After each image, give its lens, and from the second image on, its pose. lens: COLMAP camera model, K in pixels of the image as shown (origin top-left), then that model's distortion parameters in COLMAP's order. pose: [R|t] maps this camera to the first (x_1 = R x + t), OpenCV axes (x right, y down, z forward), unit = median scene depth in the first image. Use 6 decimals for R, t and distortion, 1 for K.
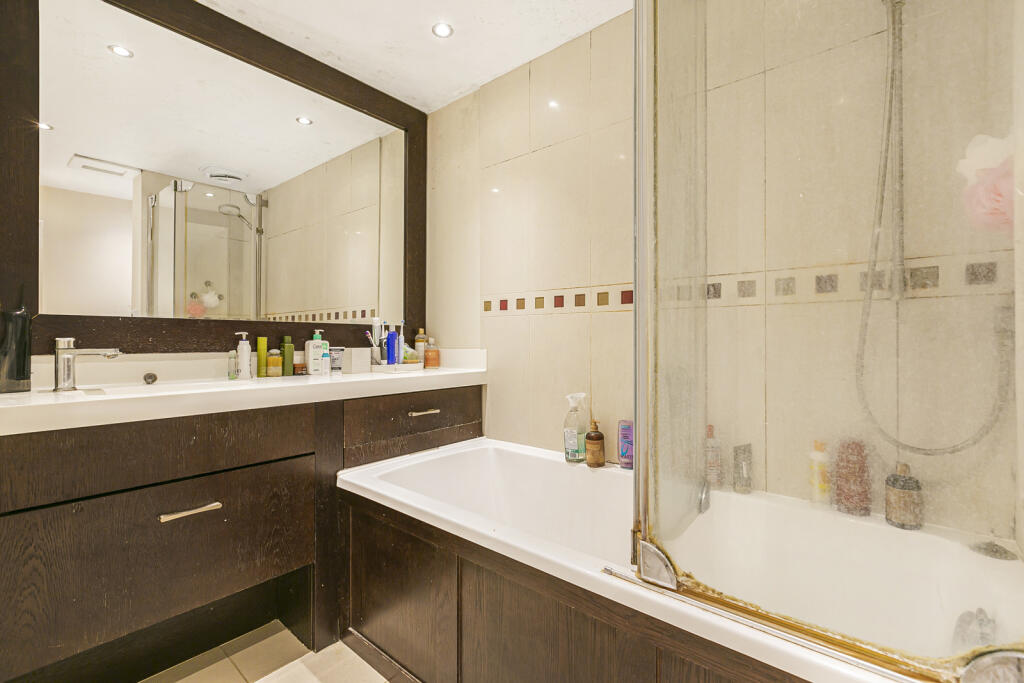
lens RADIAL K [[444.4, 0, 509.7], [0, 444.4, 336.7], [0, 0, 1]] dist [-0.010036, 0.000150]
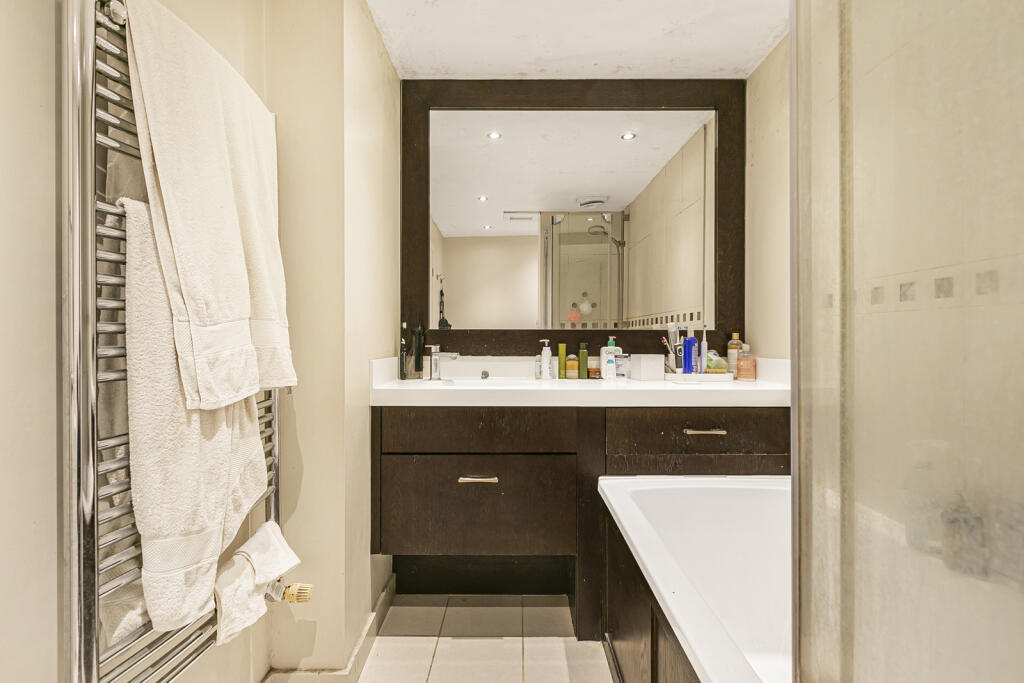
lens RADIAL K [[444.8, 0, 510.8], [0, 444.8, 334.5], [0, 0, 1]] dist [-0.002573, -0.000024]
pose [[0.645089, -0.005574, -0.764087, 0.222972], [0.005019, 0.999983, -0.003057, -0.019024], [0.764091, -0.001863, 0.645105, 0.142696]]
